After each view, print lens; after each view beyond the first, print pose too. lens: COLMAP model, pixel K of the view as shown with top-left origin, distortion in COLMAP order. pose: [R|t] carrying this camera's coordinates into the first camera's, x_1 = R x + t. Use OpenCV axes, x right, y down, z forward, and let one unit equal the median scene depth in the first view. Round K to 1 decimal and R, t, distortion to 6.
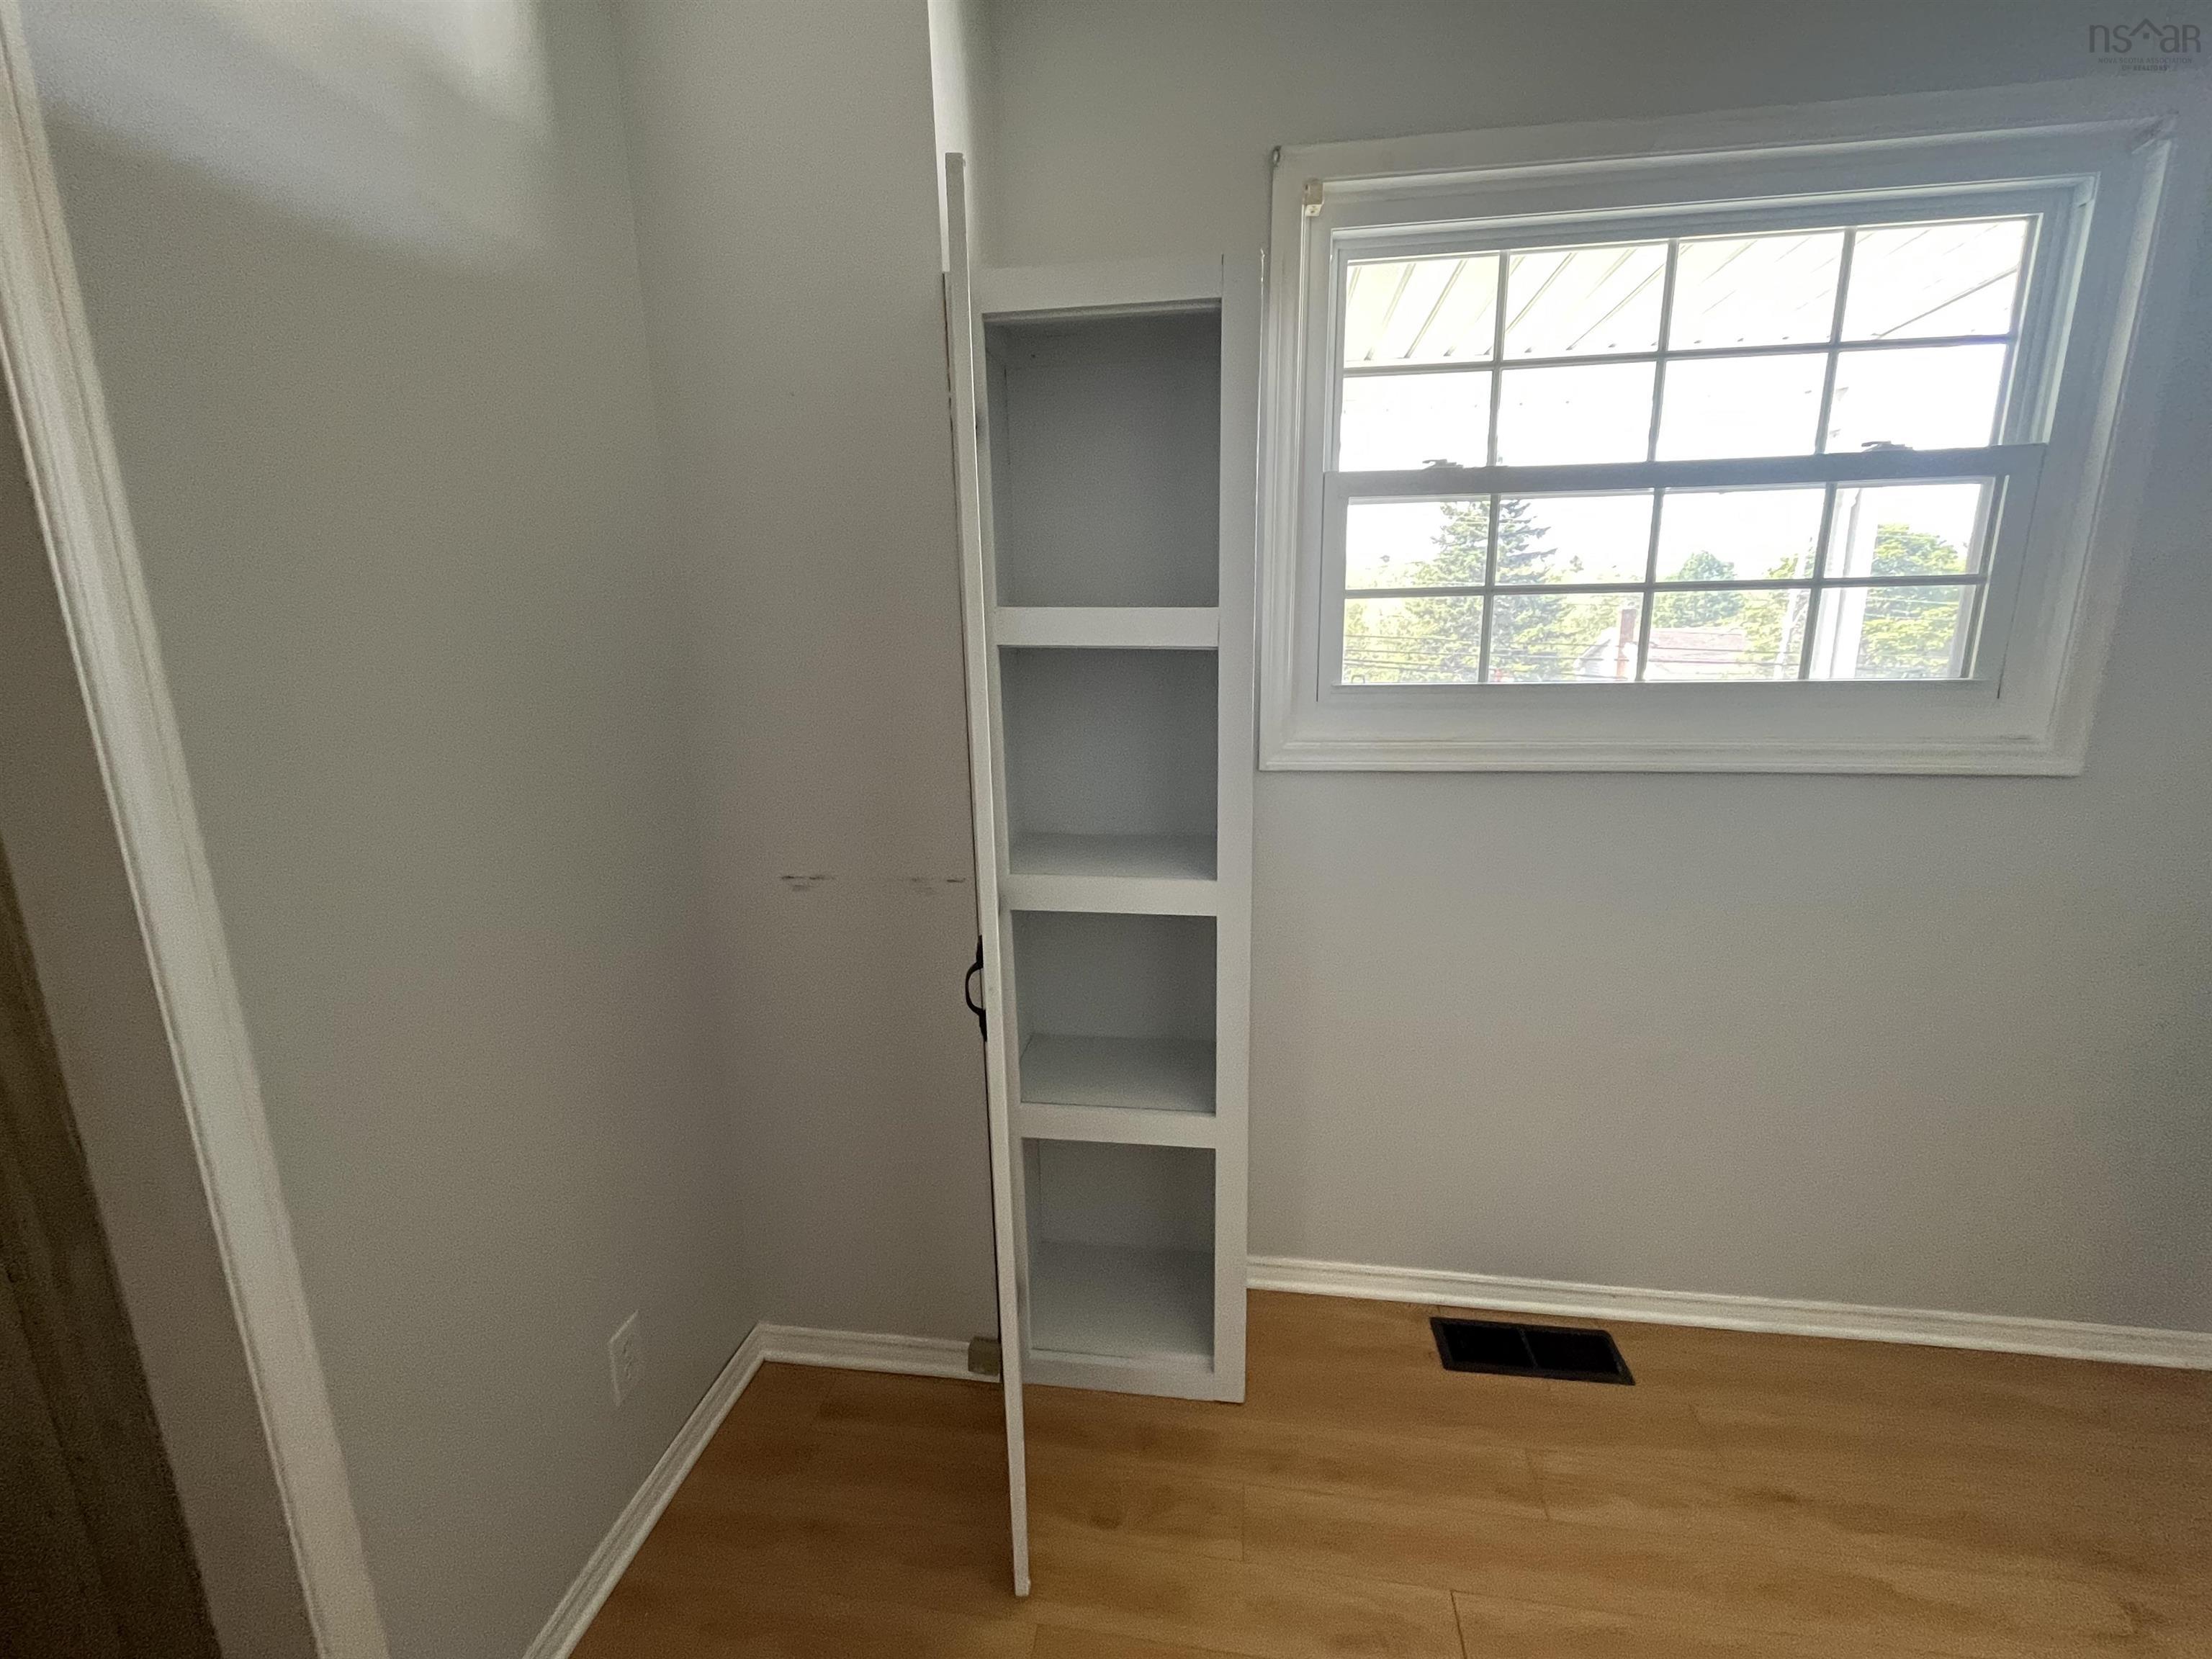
lens RADIAL K [[929.3, 0, 1109.3], [0, 929.3, 834.1], [0, 0, 1]] dist [0.000108, -0.000352]
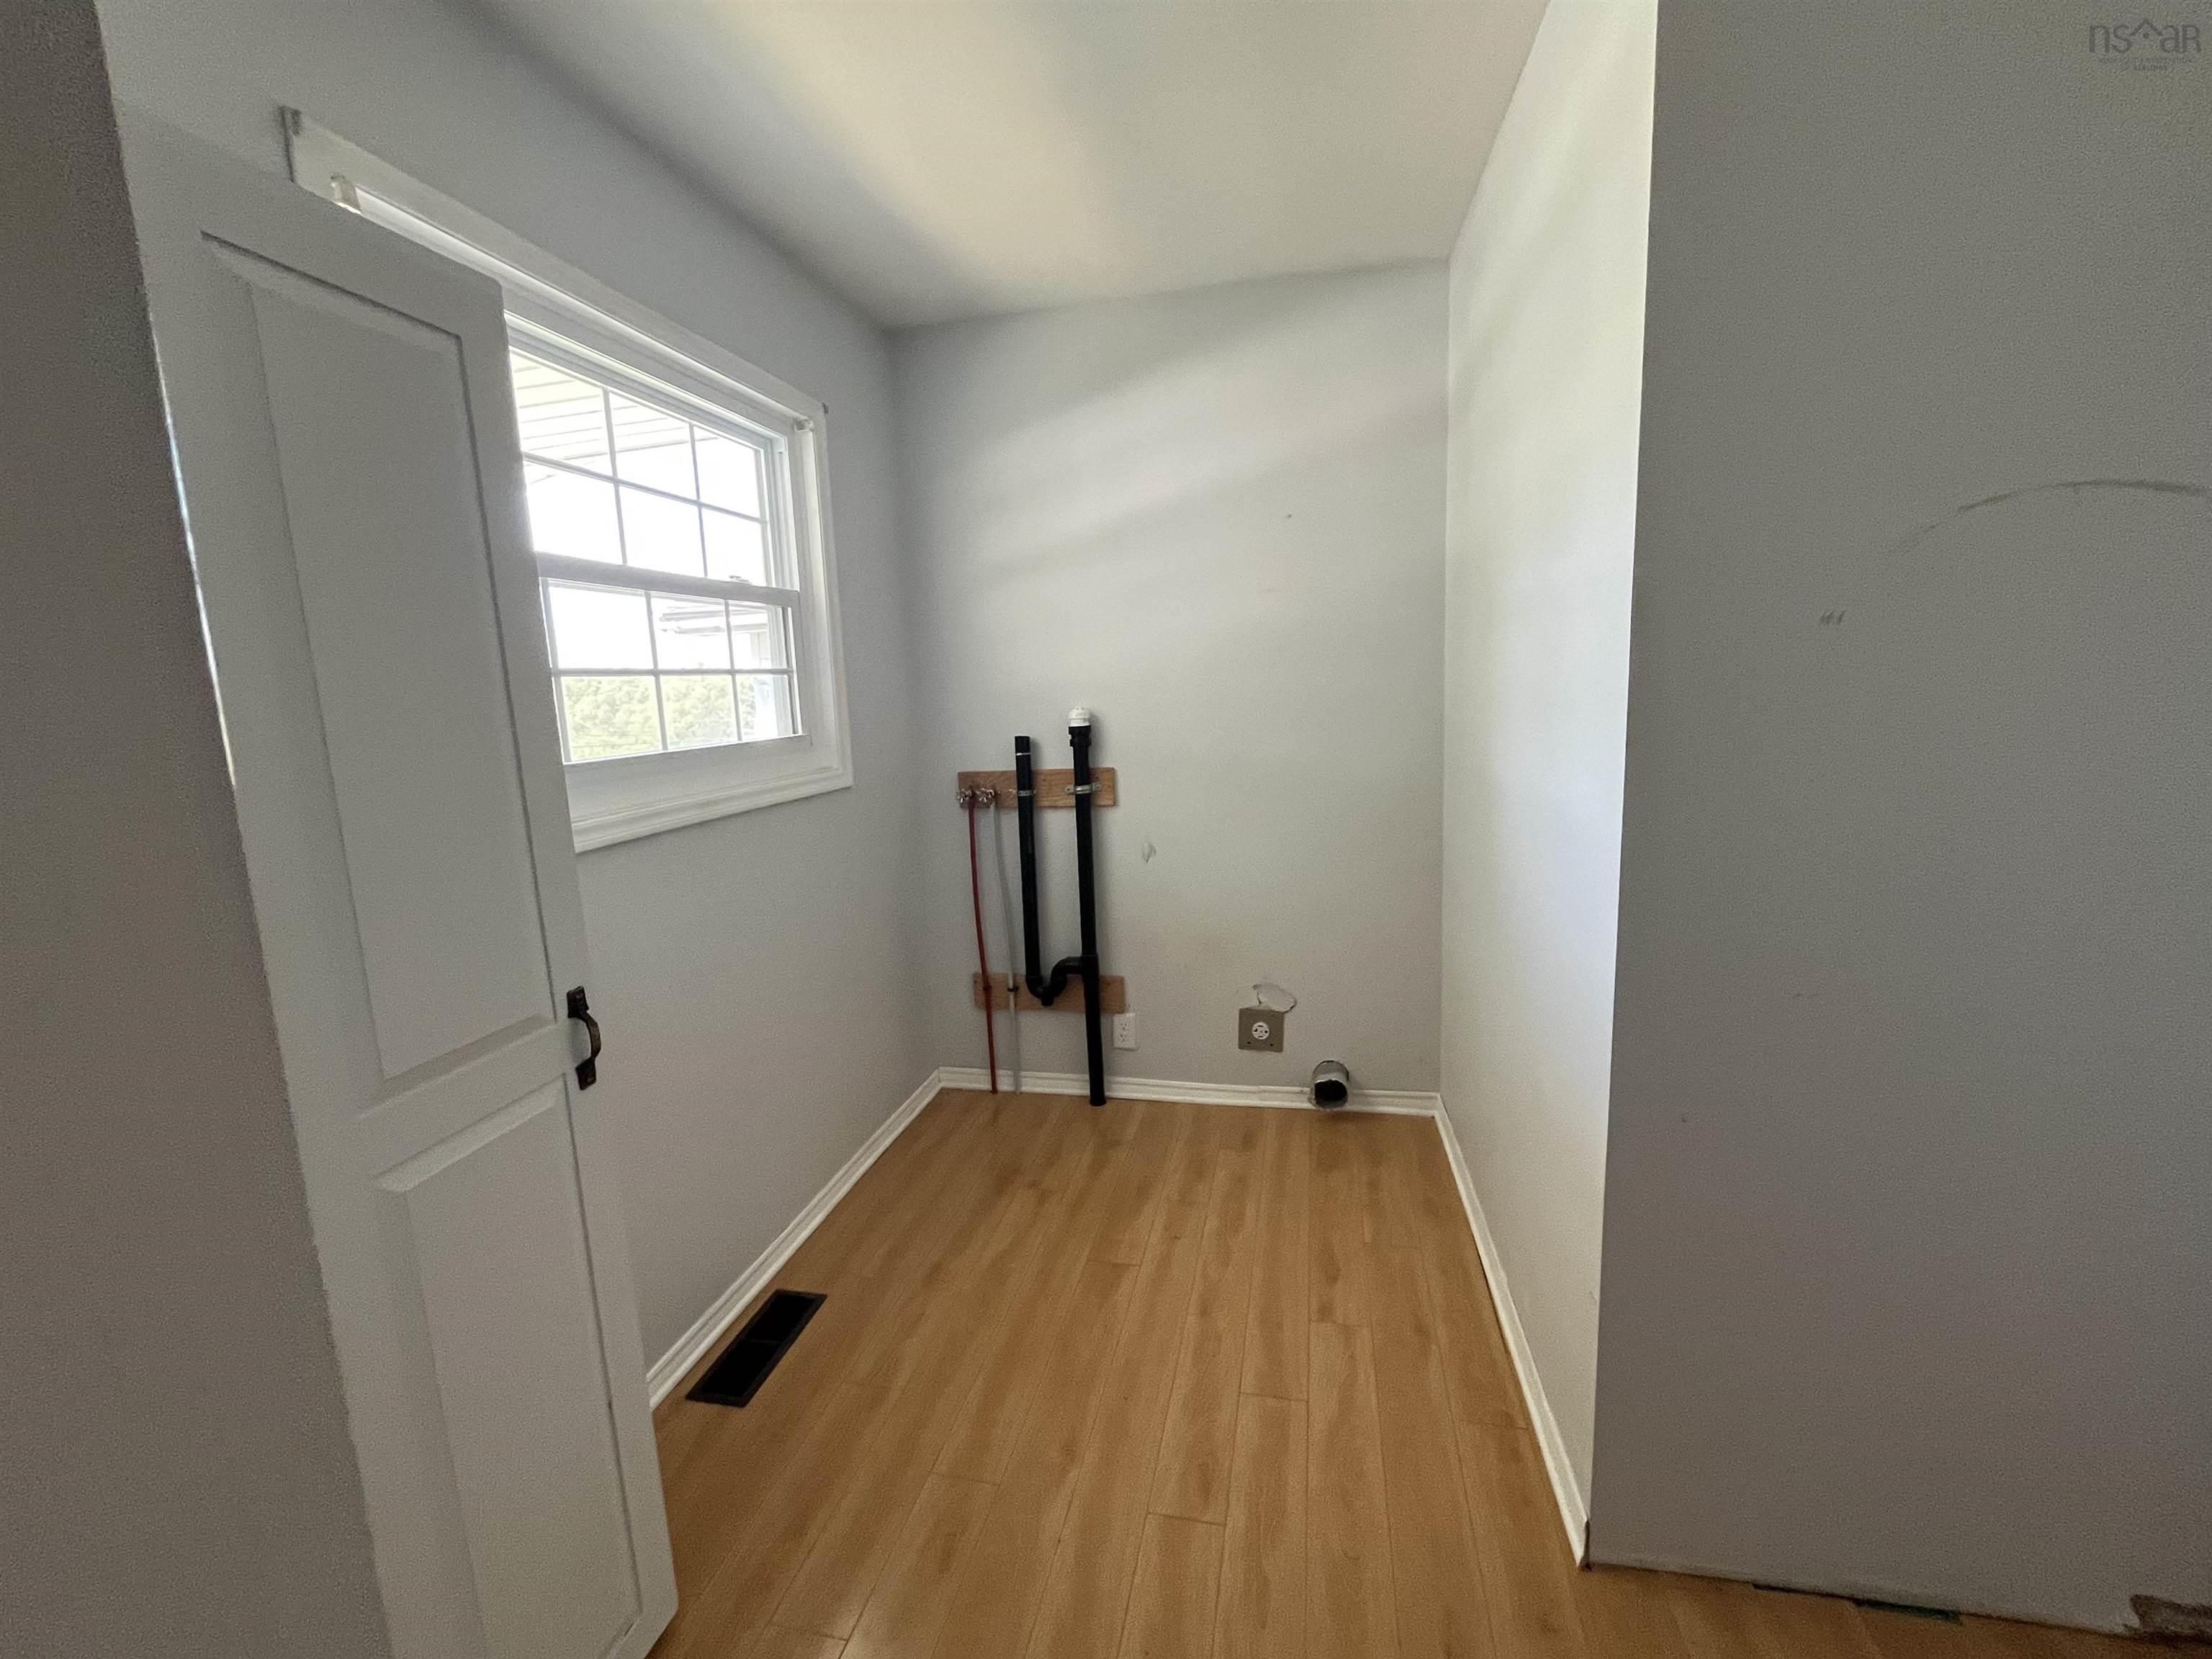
lens RADIAL K [[929.3, 0, 1107.6], [0, 929.3, 831.9], [0, 0, 1]] dist [0.000108, -0.000352]
pose [[0.073035, -0.145347, 0.986681, -0.603379], [0.257557, 0.958513, 0.122133, -0.068121], [-0.963499, 0.245207, 0.107440, 0.382387]]
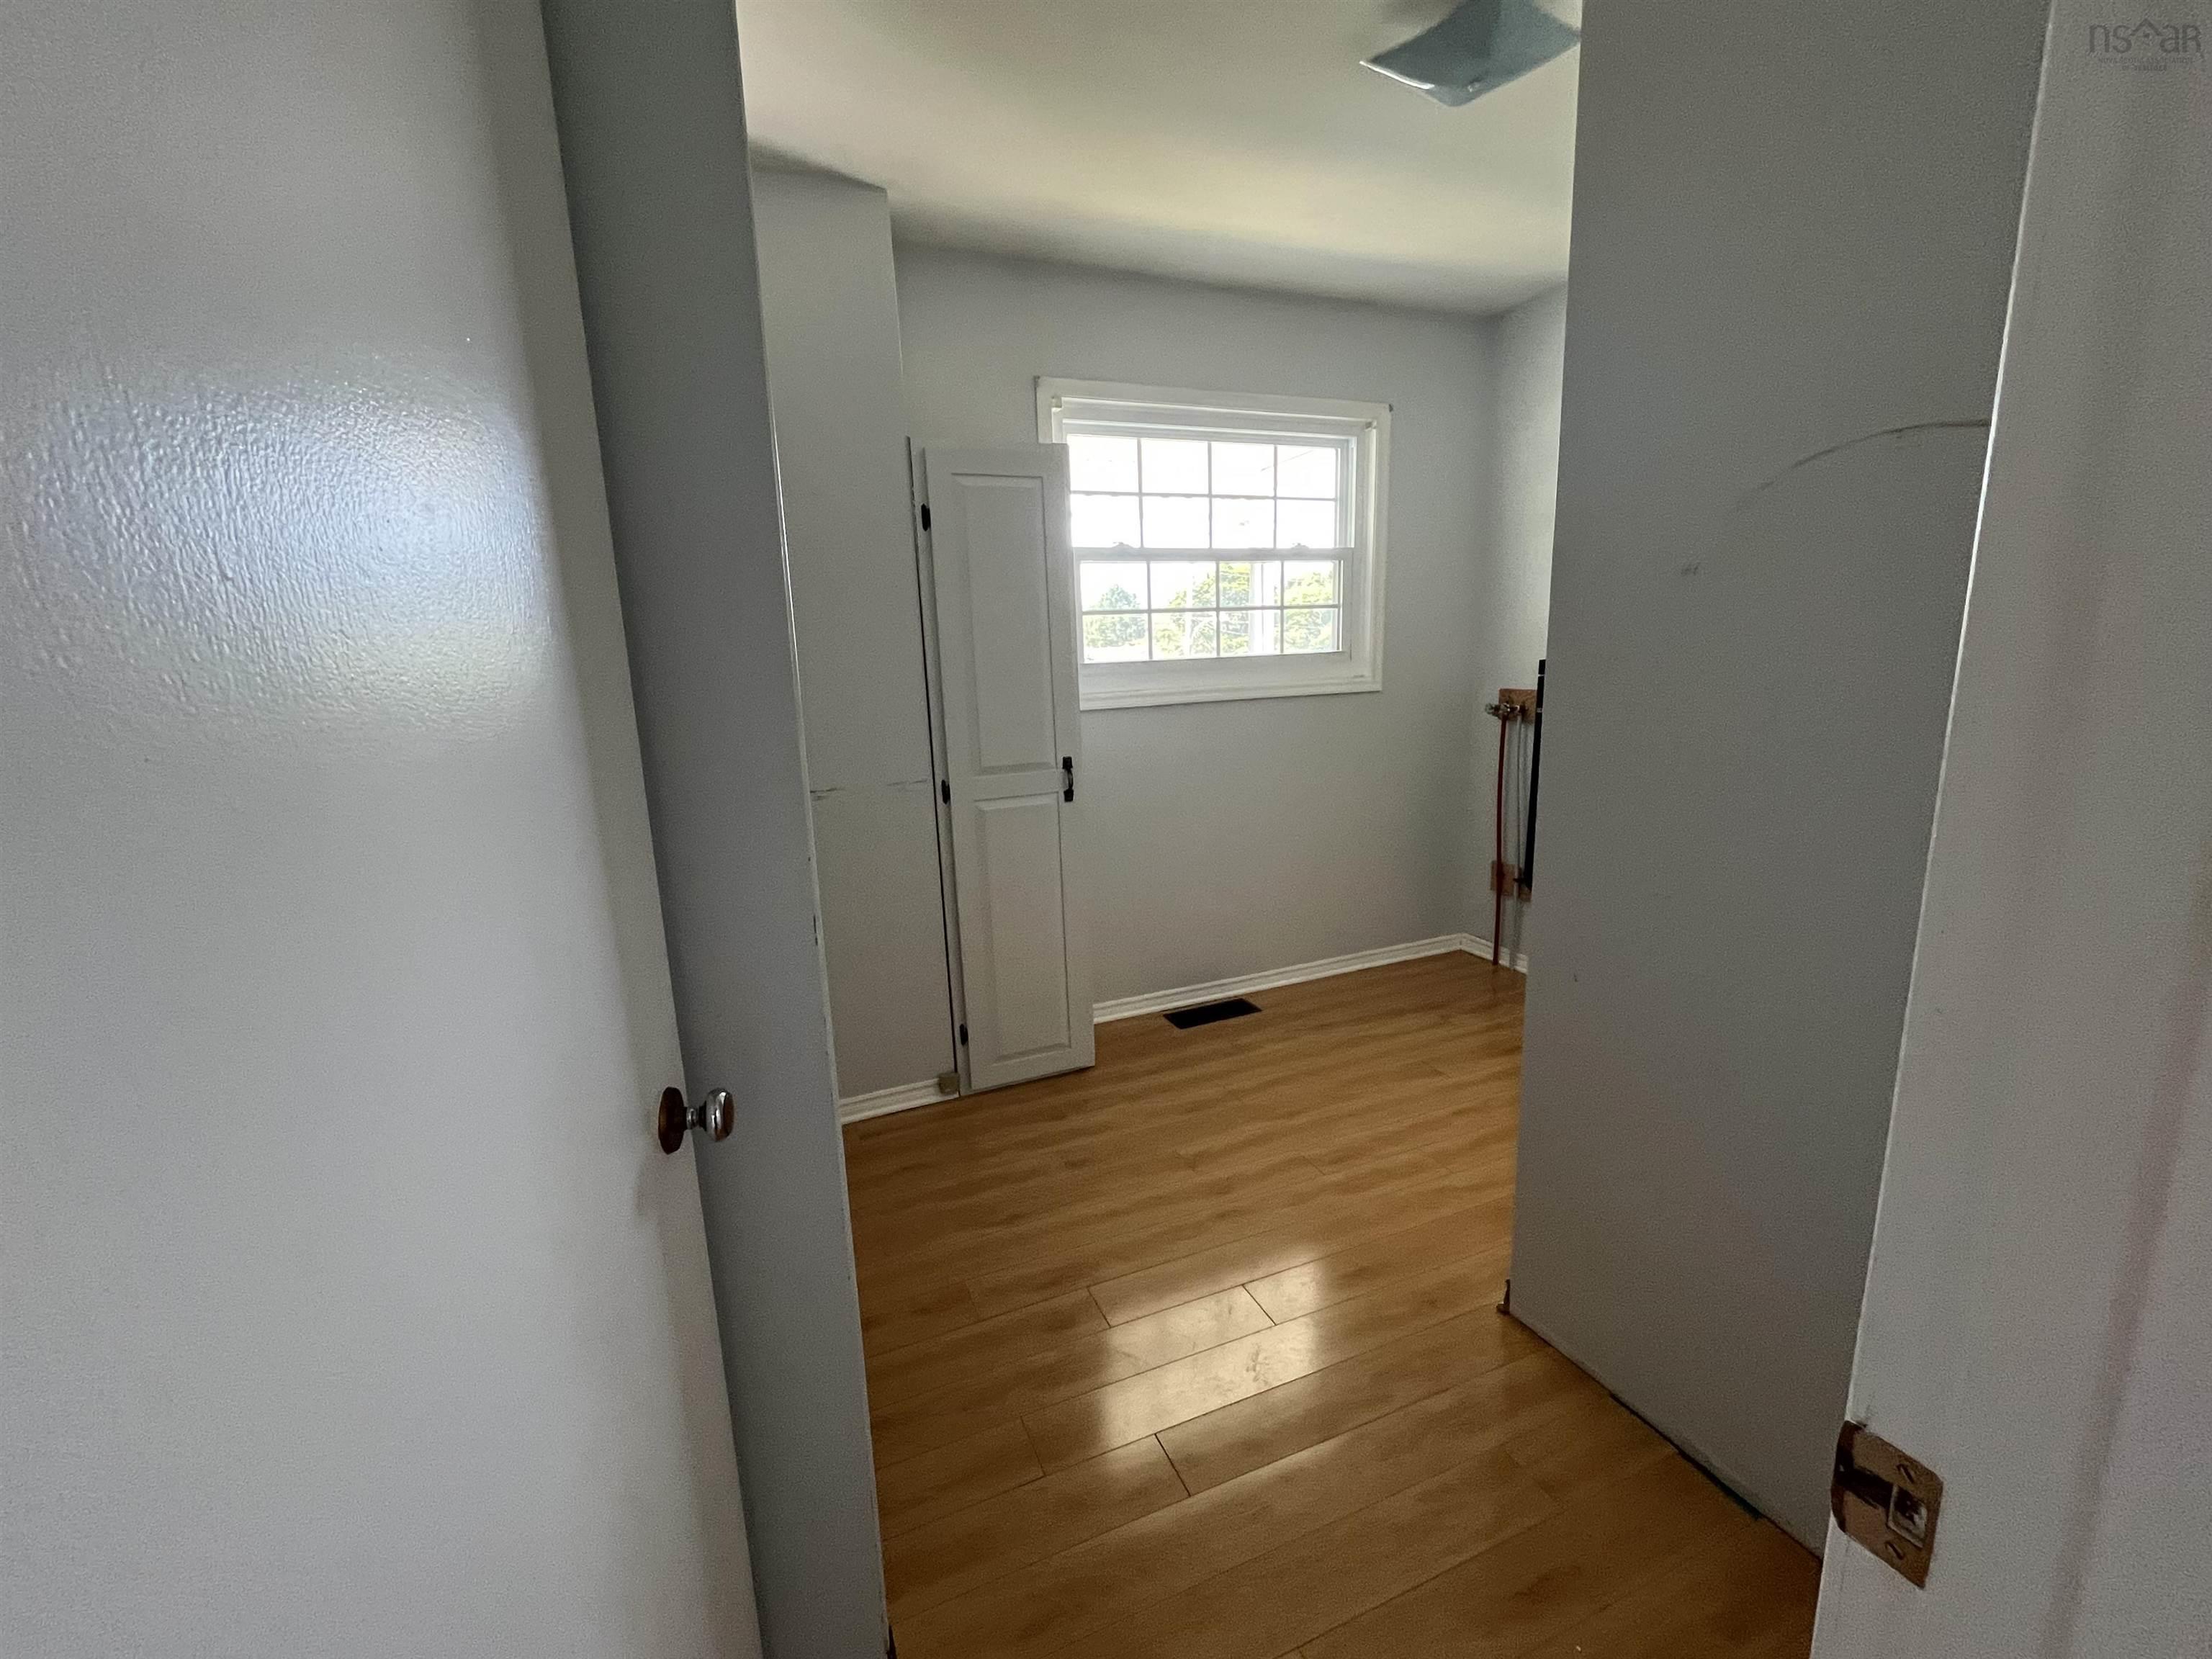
lens RADIAL K [[929.3, 0, 1098.9], [0, 929.3, 835.4], [0, 0, 1]] dist [0.000108, -0.000352]
pose [[0.857154, -0.120616, 0.500739, -0.739389], [0.133896, 0.990950, 0.009497, 0.173819], [-0.497353, 0.058906, 0.865546, -0.612204]]
